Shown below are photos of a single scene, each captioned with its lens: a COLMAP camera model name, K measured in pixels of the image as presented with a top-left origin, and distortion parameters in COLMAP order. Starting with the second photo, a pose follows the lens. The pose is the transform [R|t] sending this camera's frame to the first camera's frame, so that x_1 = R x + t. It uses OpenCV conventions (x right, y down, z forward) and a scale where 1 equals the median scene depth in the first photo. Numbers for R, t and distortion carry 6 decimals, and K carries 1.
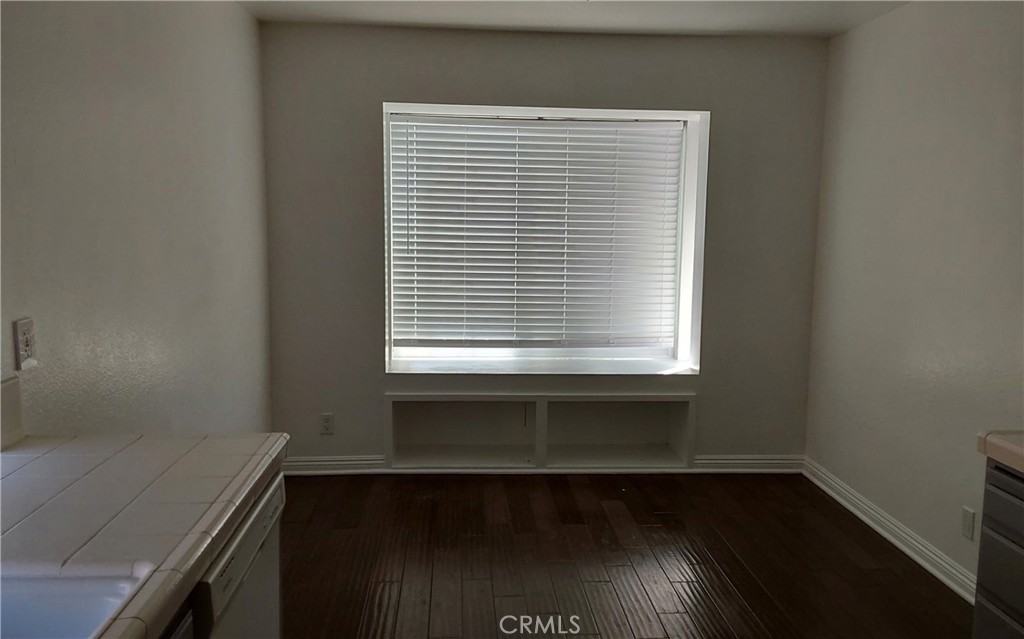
lens RADIAL K [[827.8, 0, 517.0], [0, 827.8, 310.8], [0, 0, 1]] dist [0.073895, -0.031674]
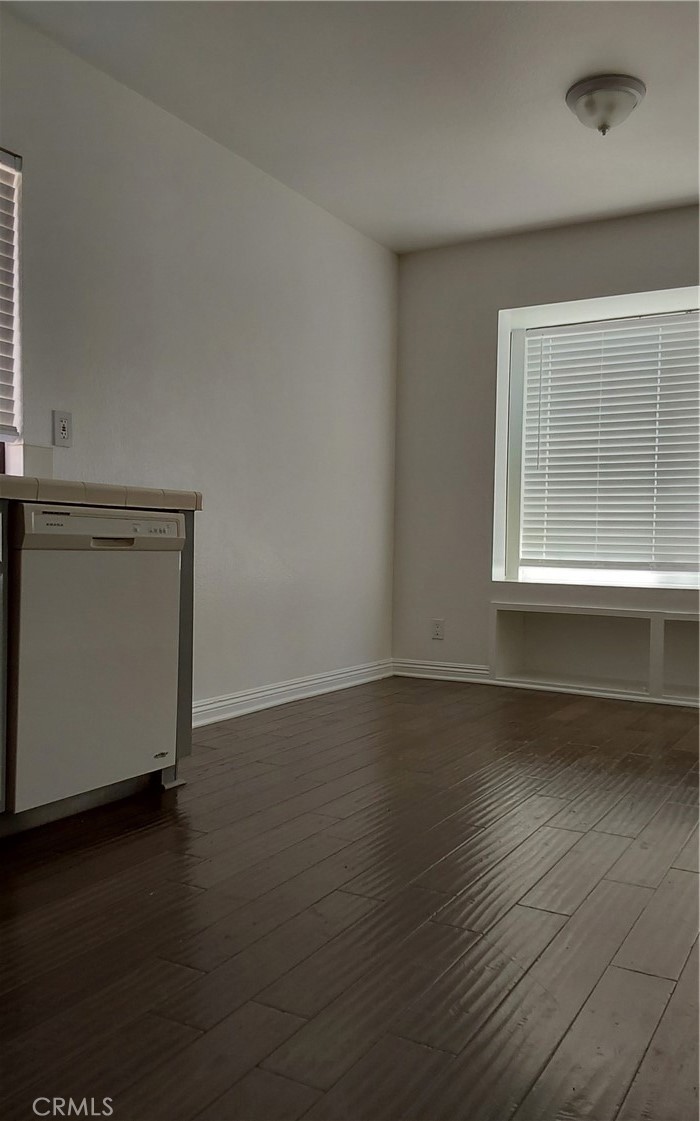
lens RADIAL K [[906.2, 0, 341.8], [0, 906.2, 570.5], [0, 0, 1]] dist [0.073895, -0.031674]
pose [[0.826182, 0.017833, -0.563121, 0.279350], [-0.074447, 0.994190, -0.077741, 0.147838], [0.558463, 0.106151, 0.822710, 0.006516]]
